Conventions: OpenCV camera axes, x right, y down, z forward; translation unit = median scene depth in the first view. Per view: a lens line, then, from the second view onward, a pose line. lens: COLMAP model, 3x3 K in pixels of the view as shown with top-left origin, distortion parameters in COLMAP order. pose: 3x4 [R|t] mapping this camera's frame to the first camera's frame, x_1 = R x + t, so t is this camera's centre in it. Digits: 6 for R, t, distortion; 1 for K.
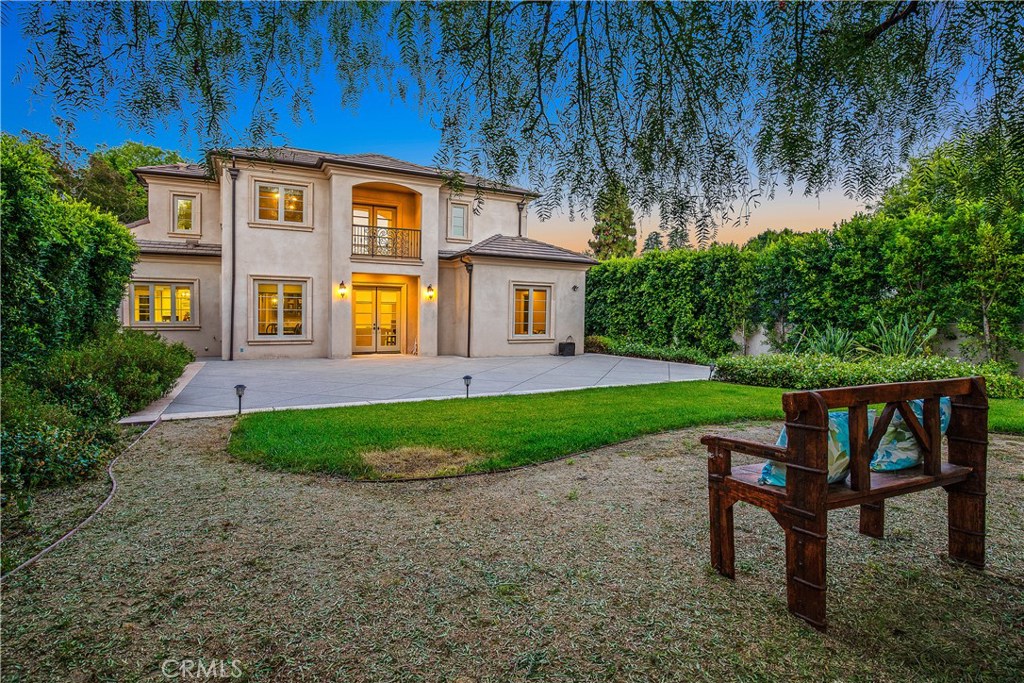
lens RADIAL K [[510.9, 0, 511.4], [0, 510.9, 333.6], [0, 0, 1]] dist [-0.025109, -0.000207]
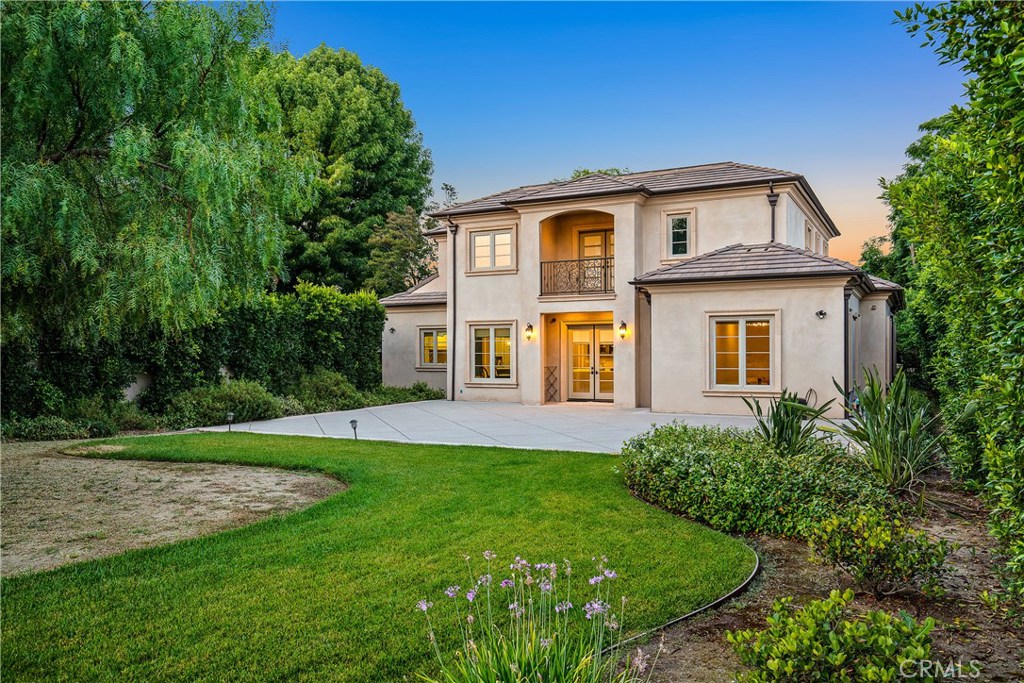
lens RADIAL K [[743.0, 0, 512.2], [0, 743.0, 345.2], [0, 0, 1]] dist [0.005854, 0.000492]
pose [[0.586481, -0.013691, -0.809847, 0.711810], [-0.014087, 0.999533, -0.027100, -0.021627], [0.809840, 0.027301, 0.586015, 0.147025]]
